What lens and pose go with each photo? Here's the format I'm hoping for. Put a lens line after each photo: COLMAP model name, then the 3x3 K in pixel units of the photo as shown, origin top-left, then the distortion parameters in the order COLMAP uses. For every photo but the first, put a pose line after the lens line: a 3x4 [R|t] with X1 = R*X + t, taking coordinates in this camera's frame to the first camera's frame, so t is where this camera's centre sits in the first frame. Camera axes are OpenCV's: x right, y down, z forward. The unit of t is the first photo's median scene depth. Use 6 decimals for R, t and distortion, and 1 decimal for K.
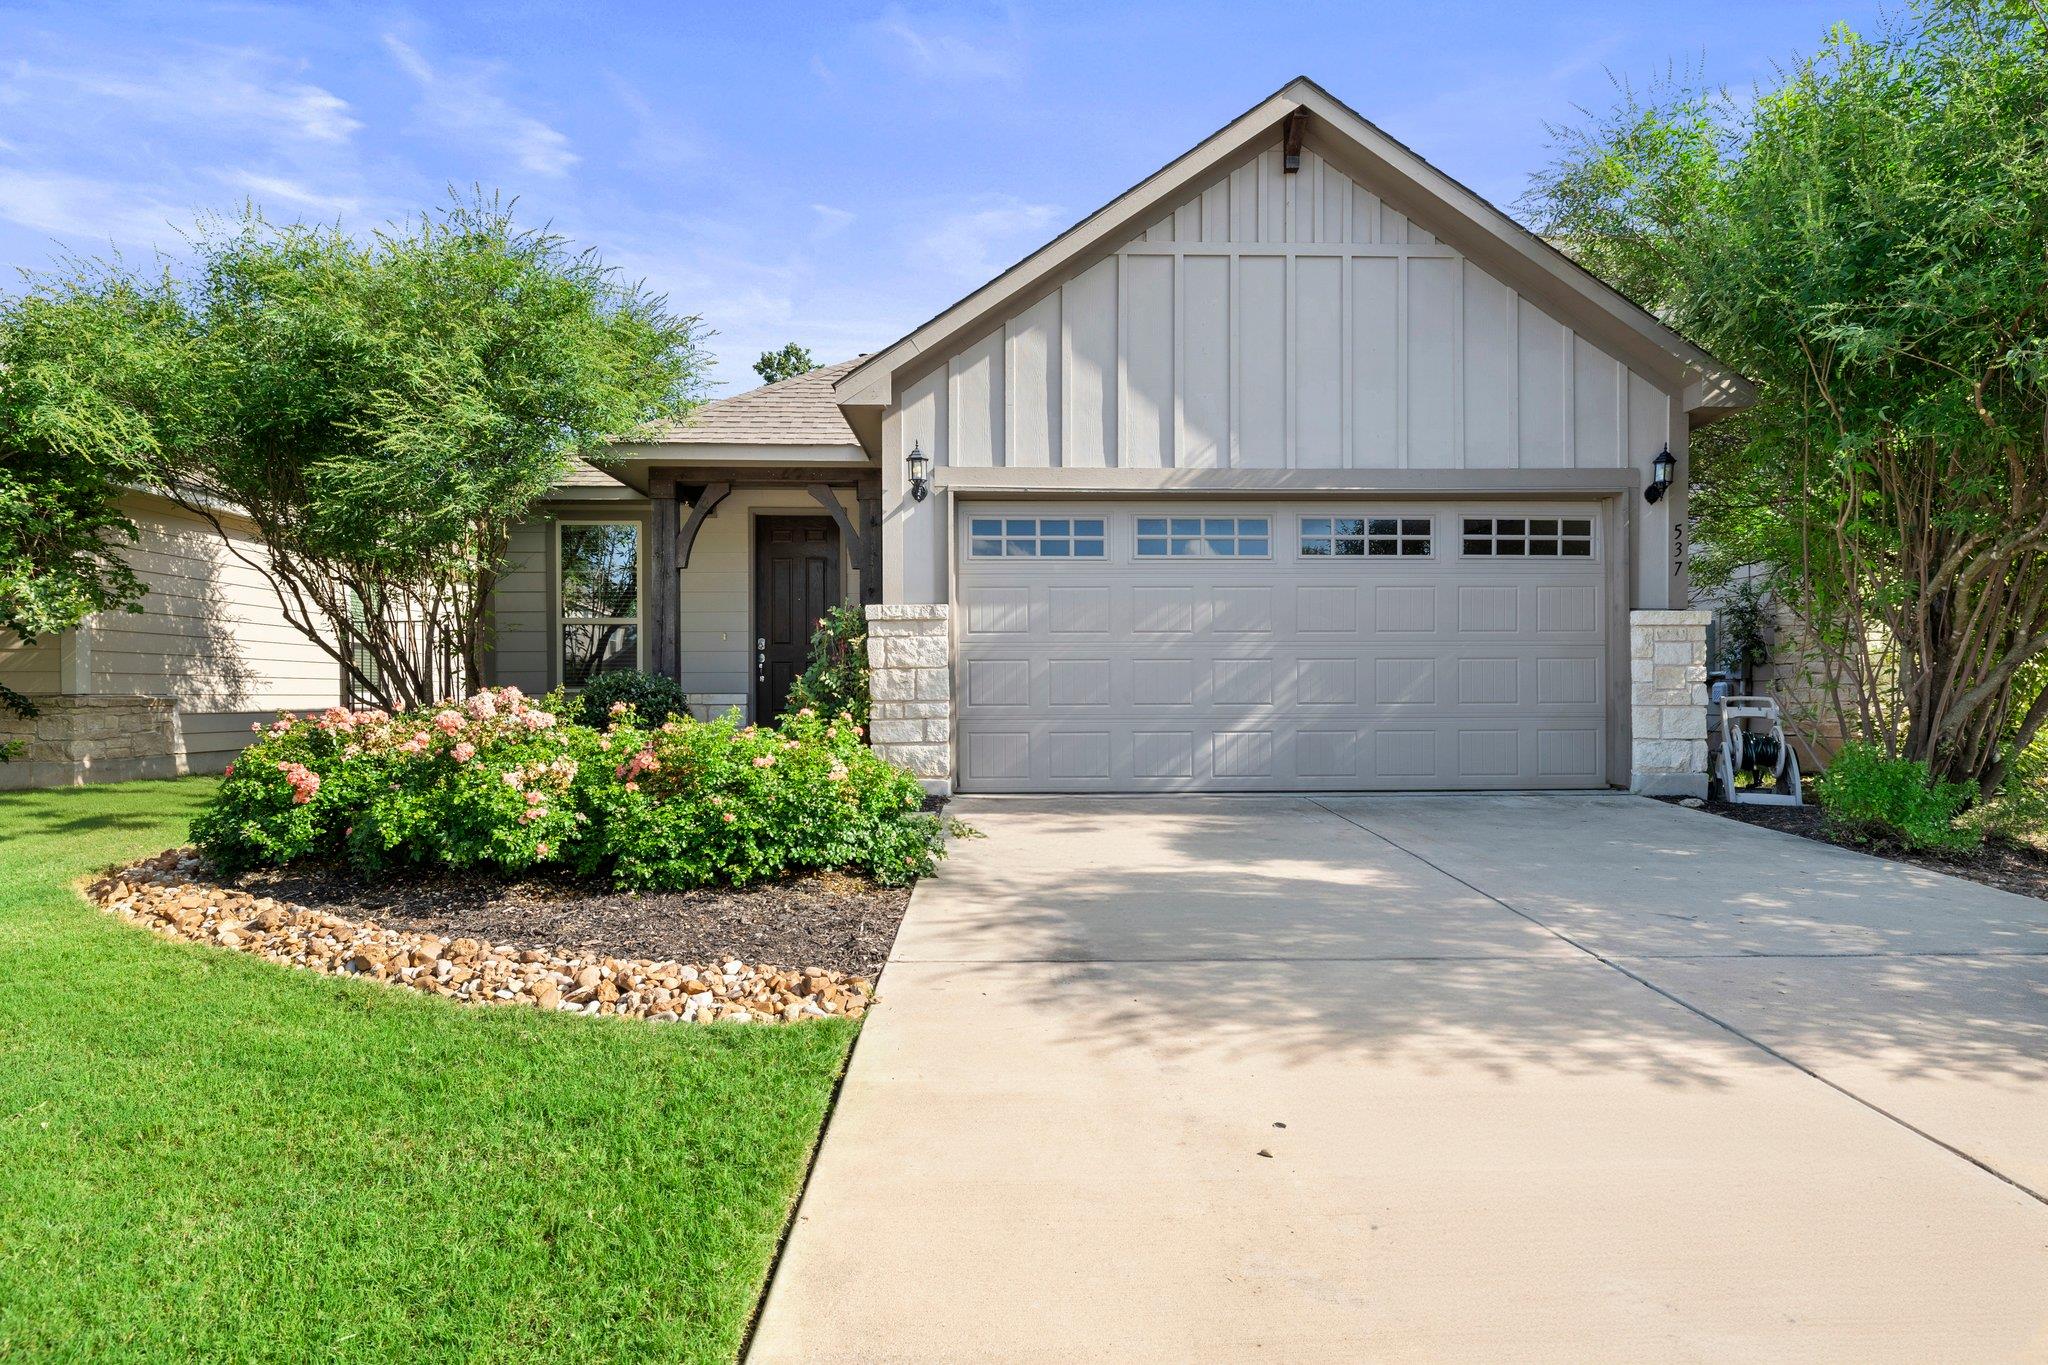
lens RADIAL K [[949.8, 0, 1016.0], [0, 949.8, 687.7], [0, 0, 1]] dist [-0.020124, -0.000513]
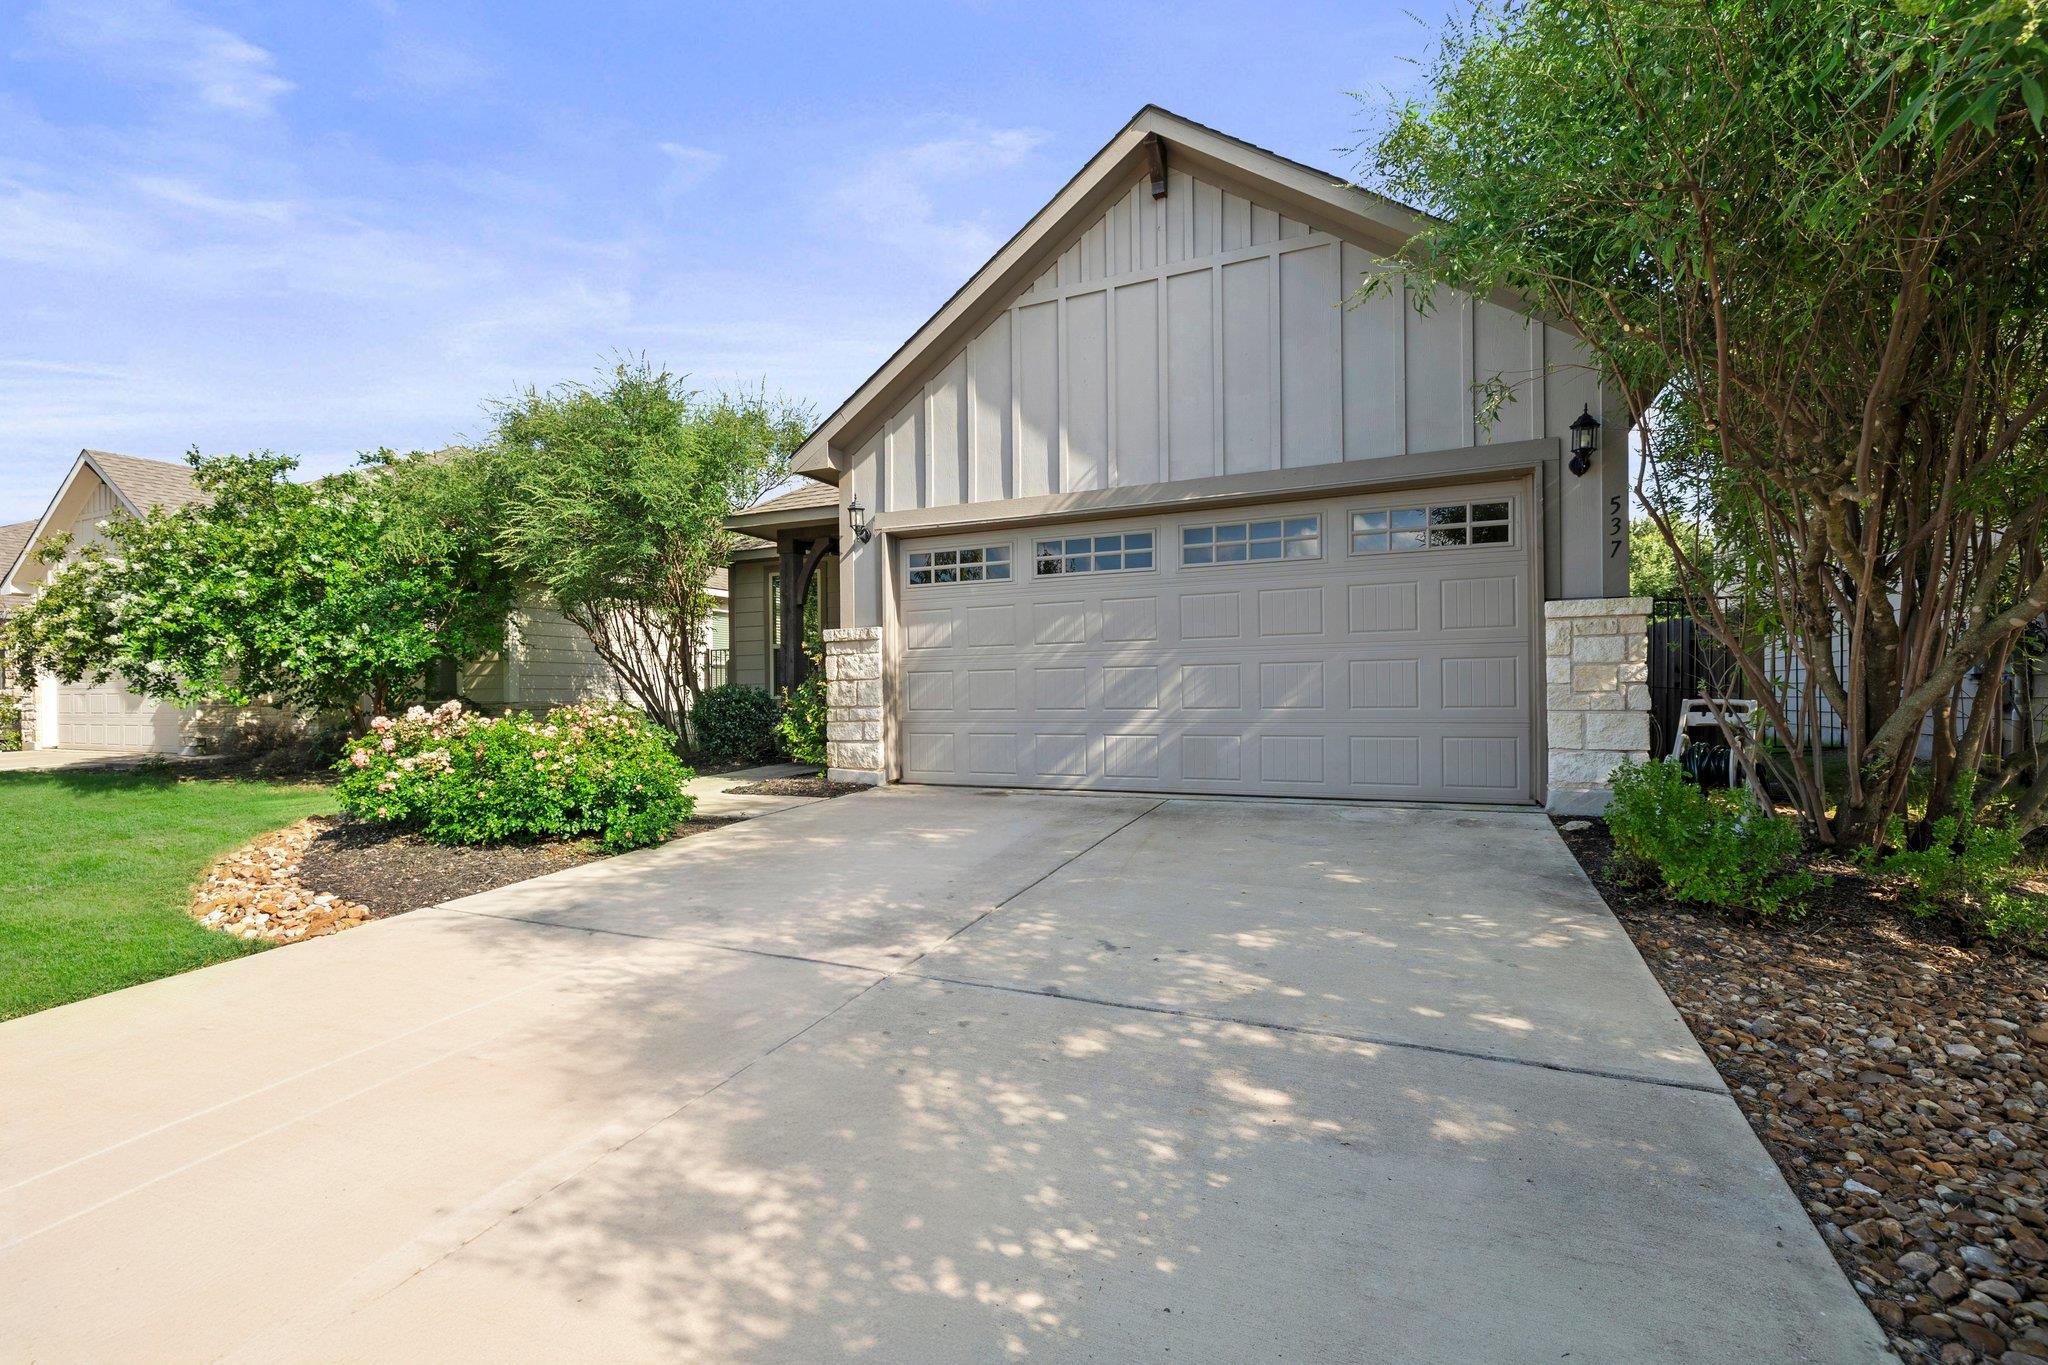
lens RADIAL K [[864.9, 0, 1031.6], [0, 864.9, 675.3], [0, 0, 1]] dist [0.003187, 0.000430]
pose [[0.913505, -0.016445, -0.406496, 0.541171], [0.014081, 0.999862, -0.008806, -0.013196], [0.406584, 0.002321, 0.913610, 0.070744]]
